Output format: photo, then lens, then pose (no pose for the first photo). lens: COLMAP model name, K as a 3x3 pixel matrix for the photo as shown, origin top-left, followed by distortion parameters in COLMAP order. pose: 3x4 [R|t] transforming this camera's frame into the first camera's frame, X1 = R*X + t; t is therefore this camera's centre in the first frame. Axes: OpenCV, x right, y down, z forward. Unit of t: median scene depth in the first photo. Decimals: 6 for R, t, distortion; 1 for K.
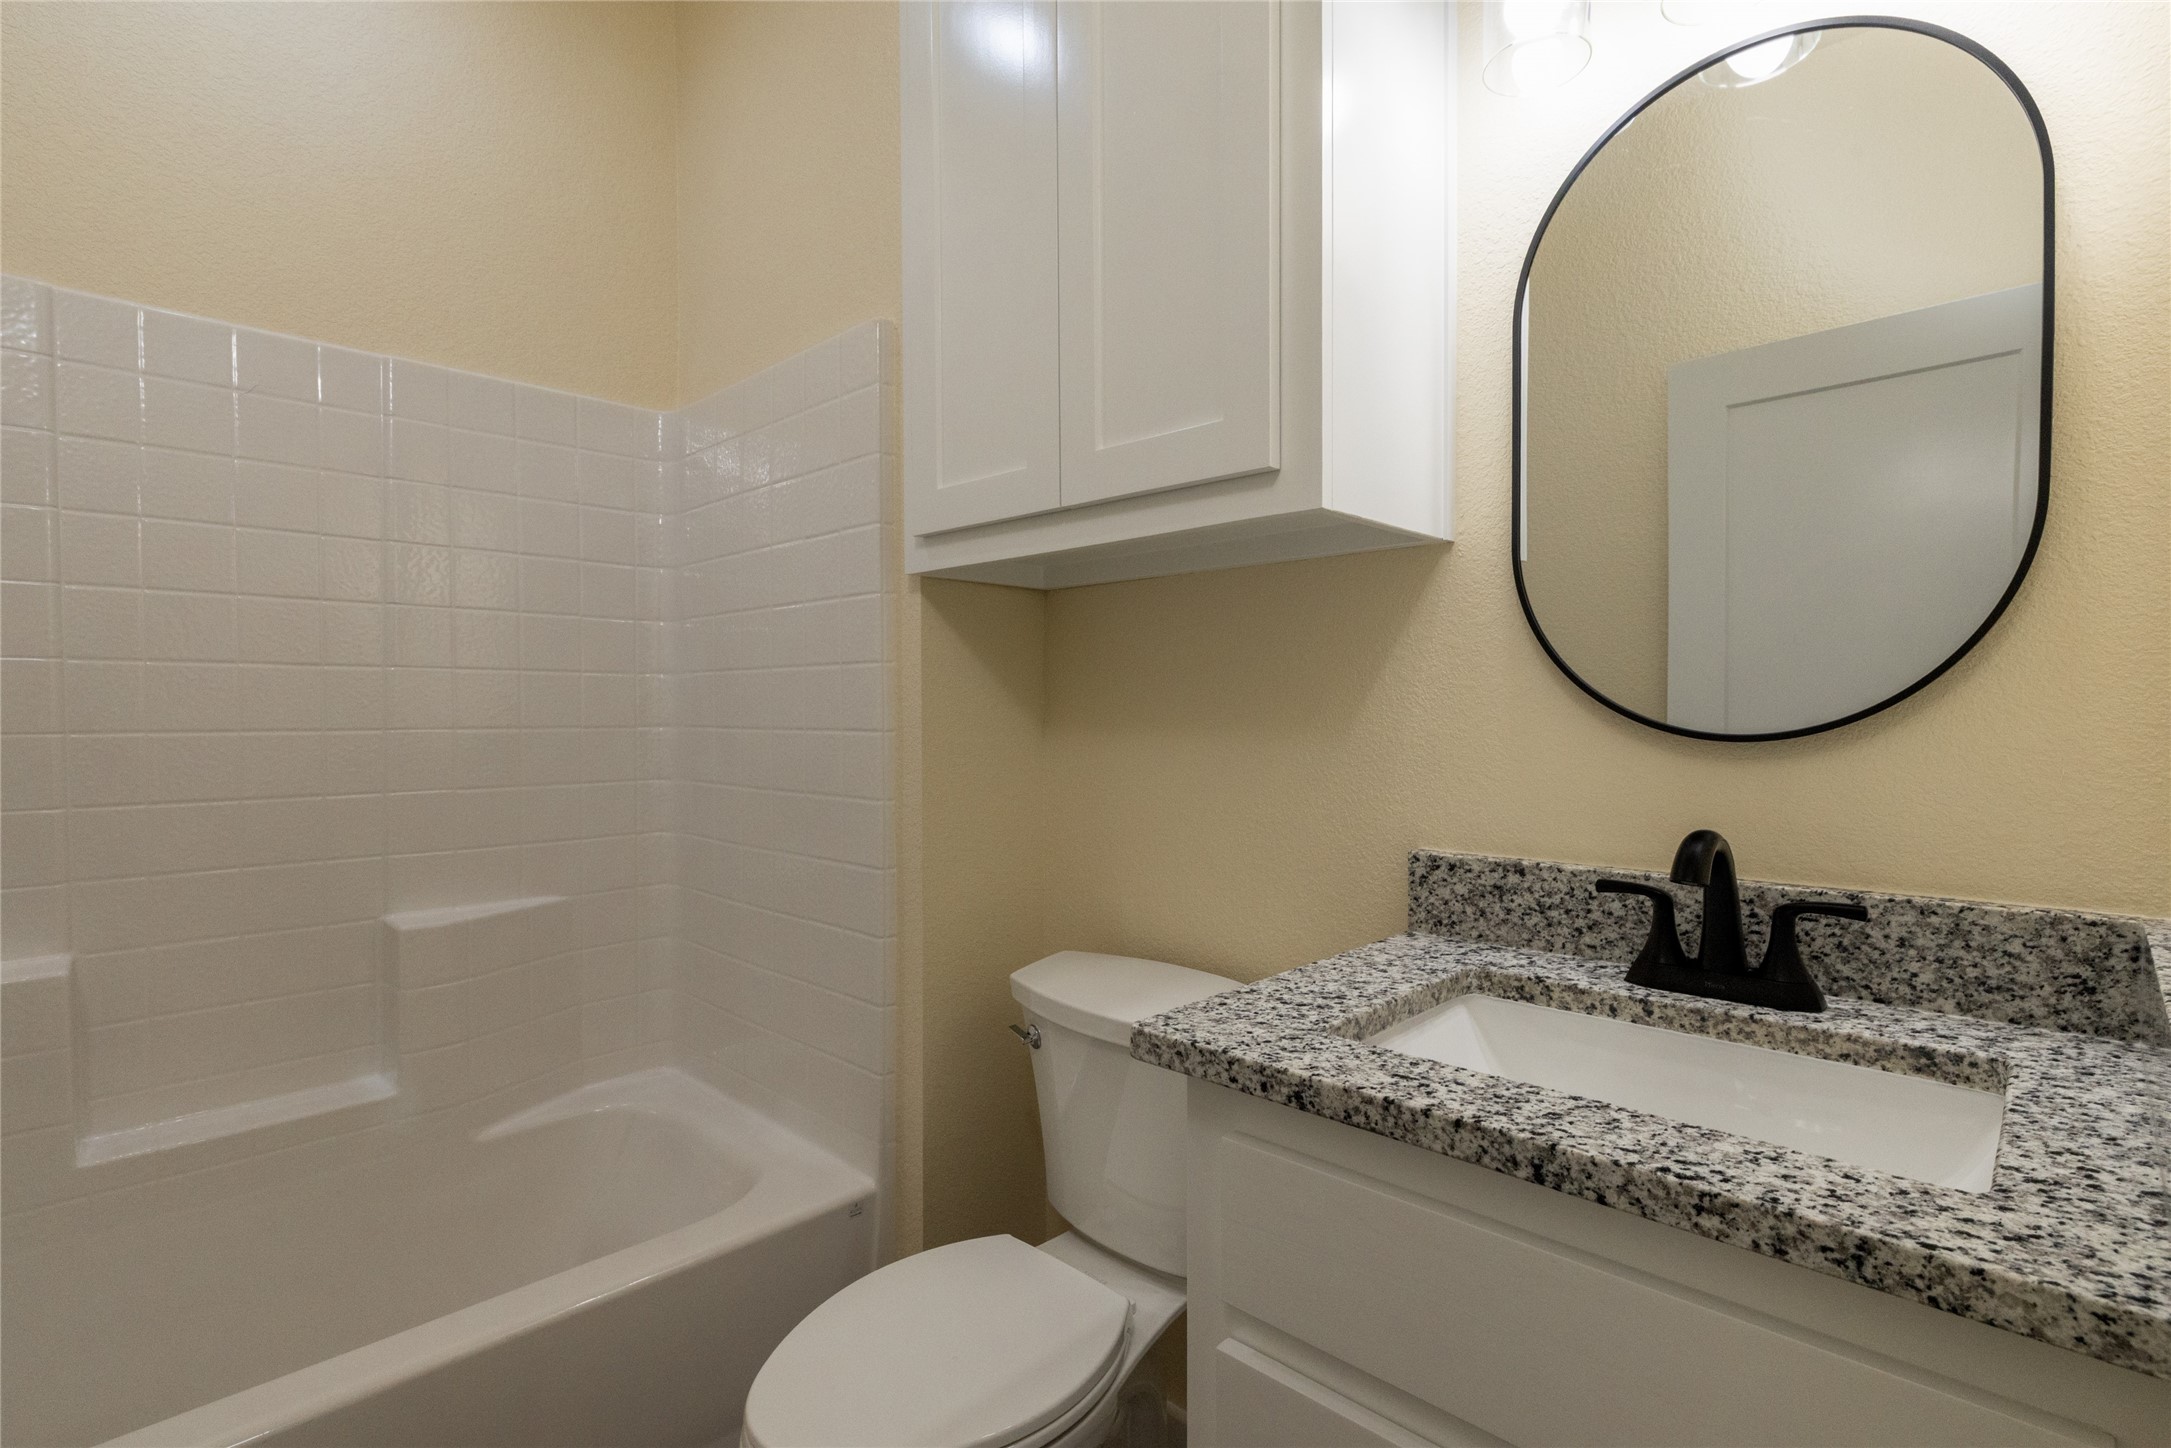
lens RADIAL K [[1016.2, 0, 1082.3], [0, 1016.2, 719.2], [0, 0, 1]] dist [0.002324, -0.000010]
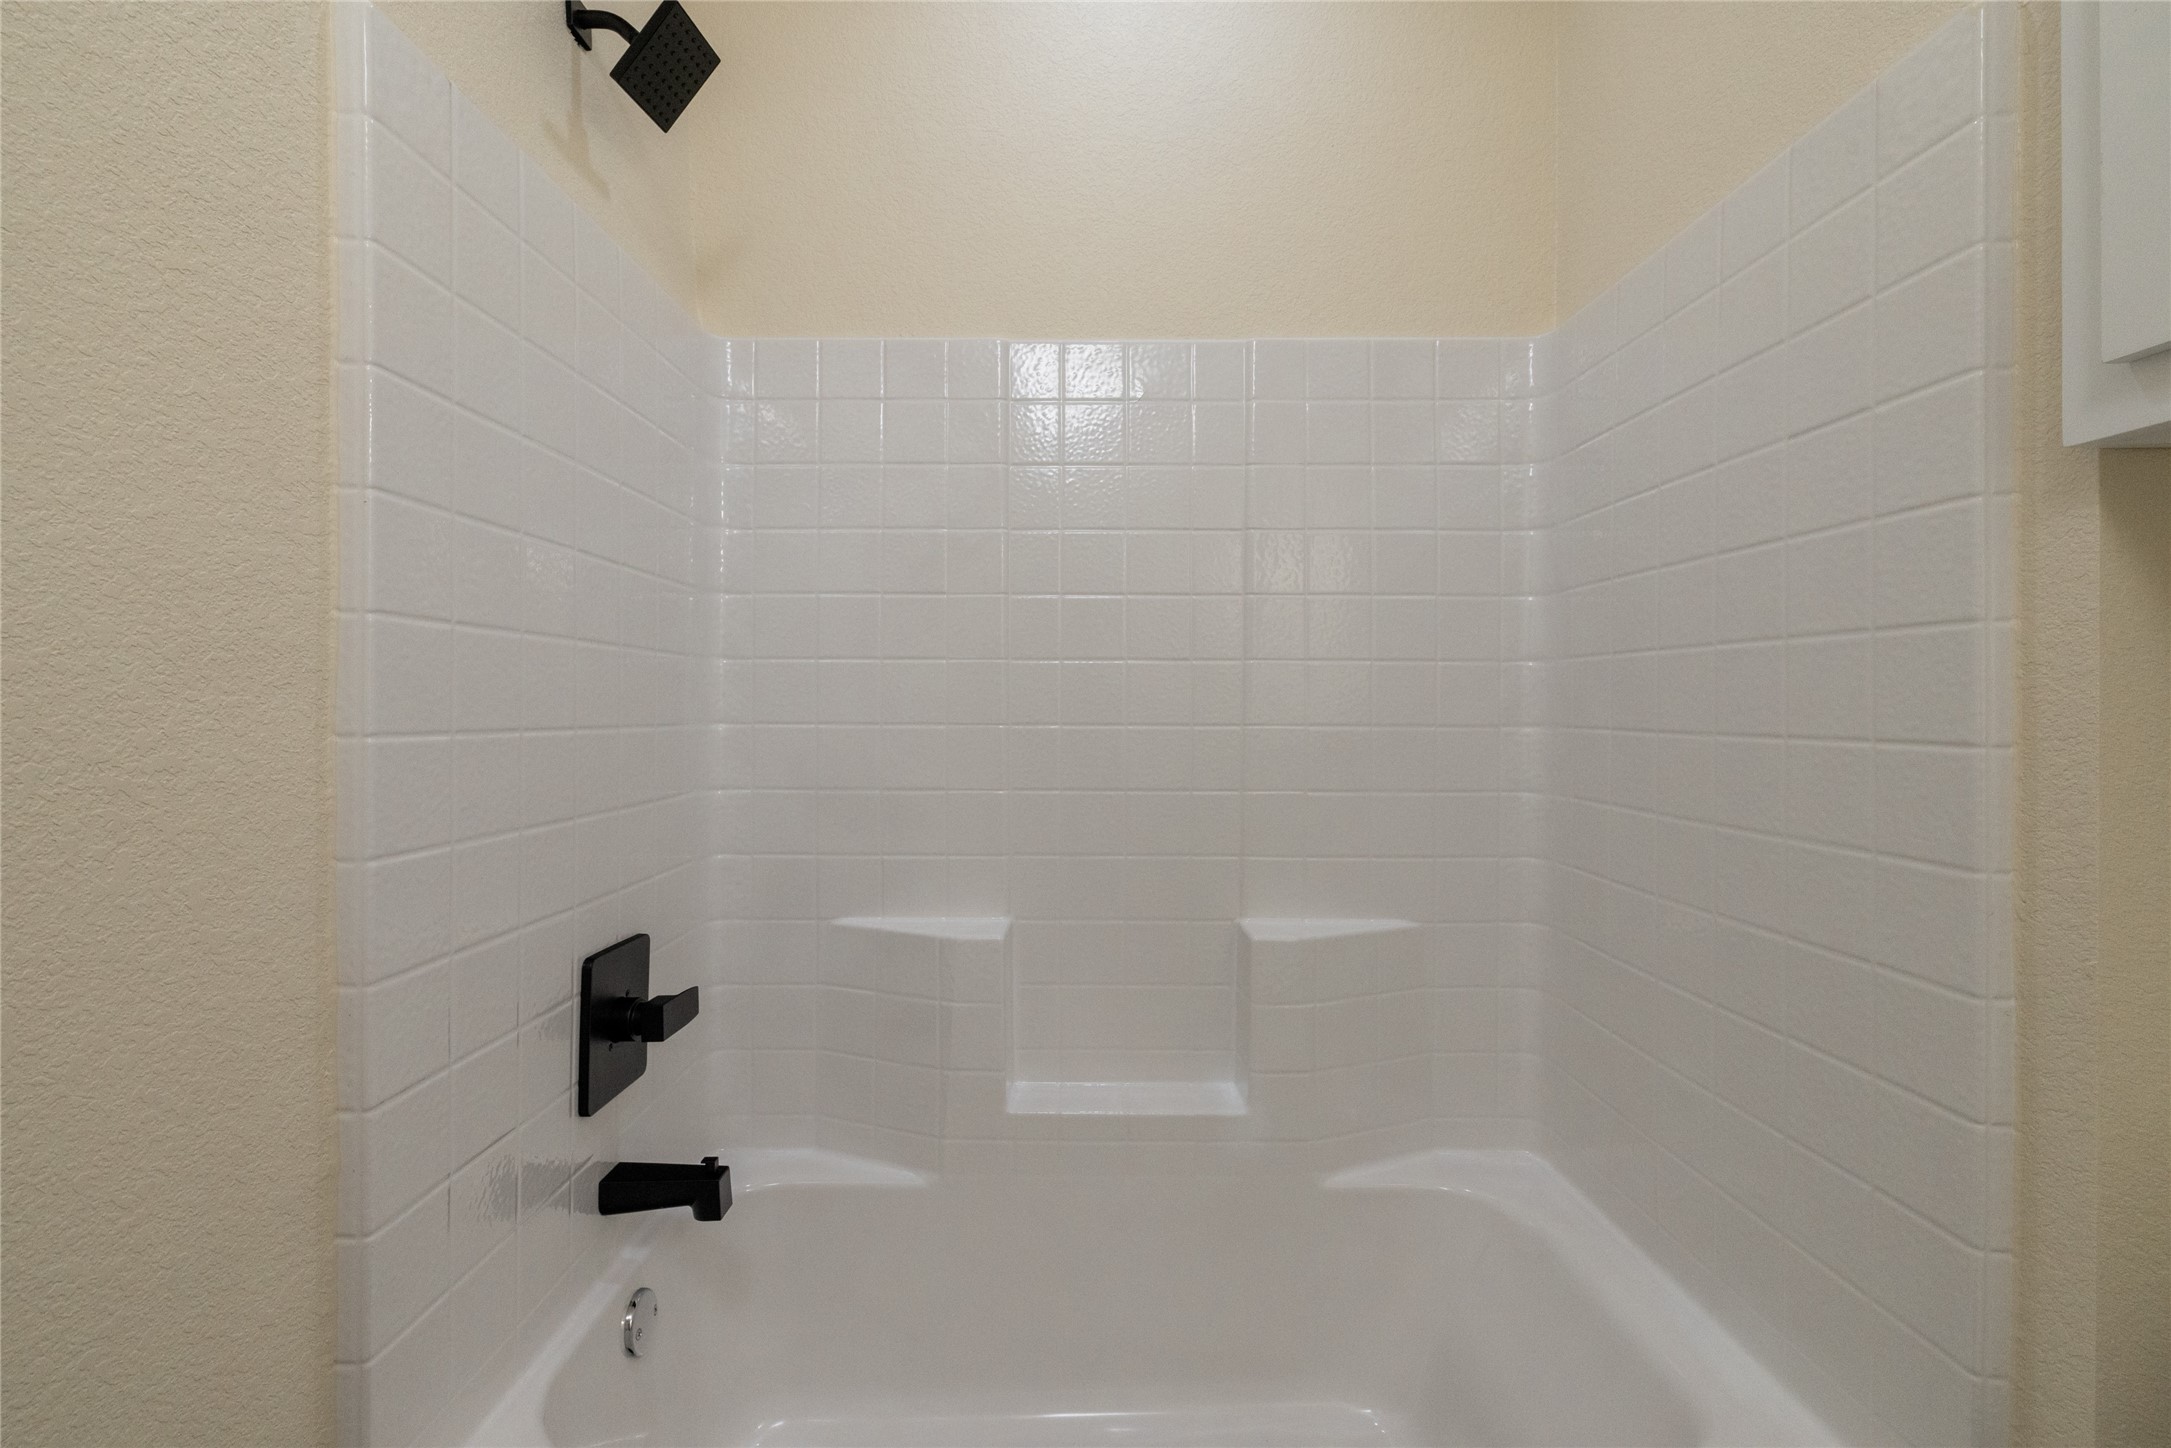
lens RADIAL K [[919.3, 0, 1084.6], [0, 919.3, 712.9], [0, 0, 1]] dist [-0.003828, -0.000139]
pose [[0.704618, 0.008823, -0.709532, -0.174061], [-0.012511, 0.999922, 0.000010, -0.000125], [0.709477, 0.008870, 0.704673, 0.280414]]
